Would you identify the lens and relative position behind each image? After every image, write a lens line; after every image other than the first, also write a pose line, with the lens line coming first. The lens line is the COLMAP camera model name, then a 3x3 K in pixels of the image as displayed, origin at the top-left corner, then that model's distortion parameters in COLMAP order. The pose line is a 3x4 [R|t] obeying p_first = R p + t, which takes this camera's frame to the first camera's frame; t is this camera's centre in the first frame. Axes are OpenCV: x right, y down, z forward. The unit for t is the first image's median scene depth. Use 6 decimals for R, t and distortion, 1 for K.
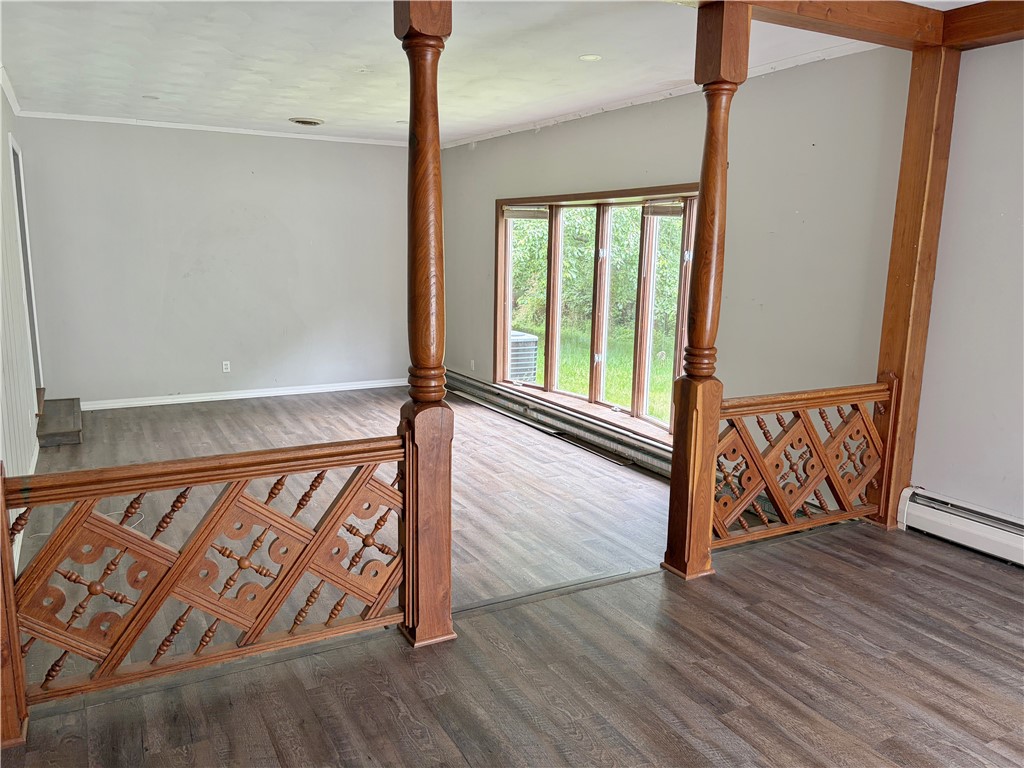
lens RADIAL K [[776.5, 0, 510.1], [0, 776.5, 384.6], [0, 0, 1]] dist [-0.002591, -0.000320]
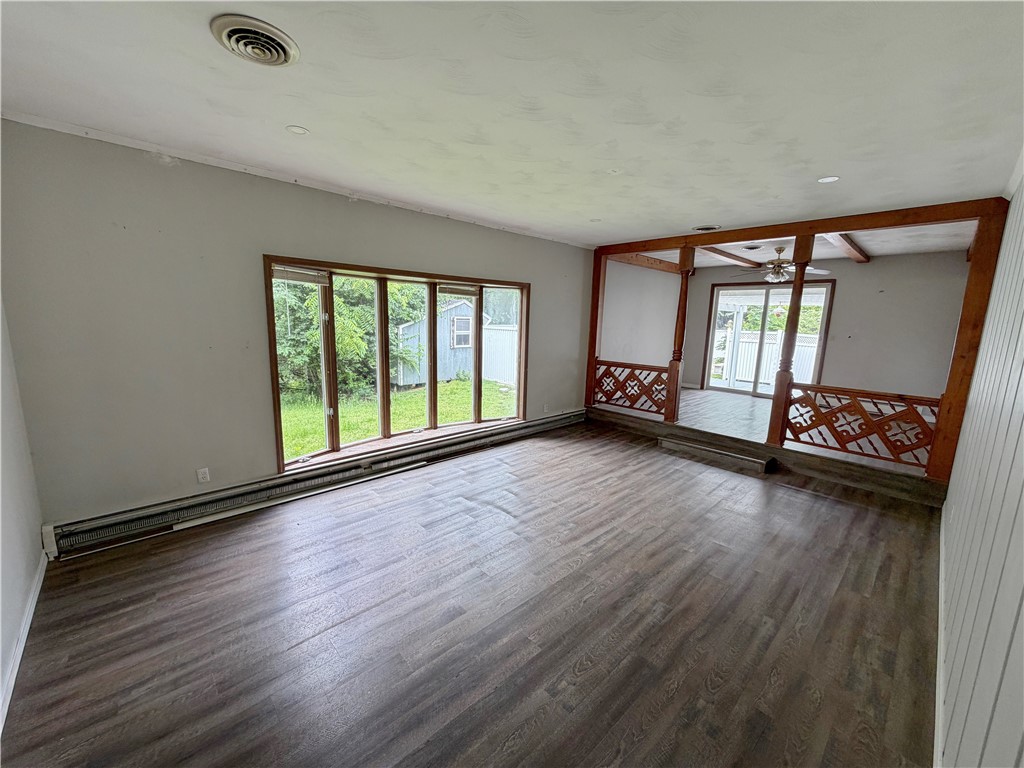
lens RADIAL K [[409.9, 0, 508.8], [0, 409.9, 383.9], [0, 0, 1]] dist [0.000880, -0.000001]
pose [[-0.251524, -0.190491, 0.948920, -0.573286], [0.135781, 0.963799, 0.229468, -0.192283], [-0.958279, 0.186562, -0.216553, 0.976336]]
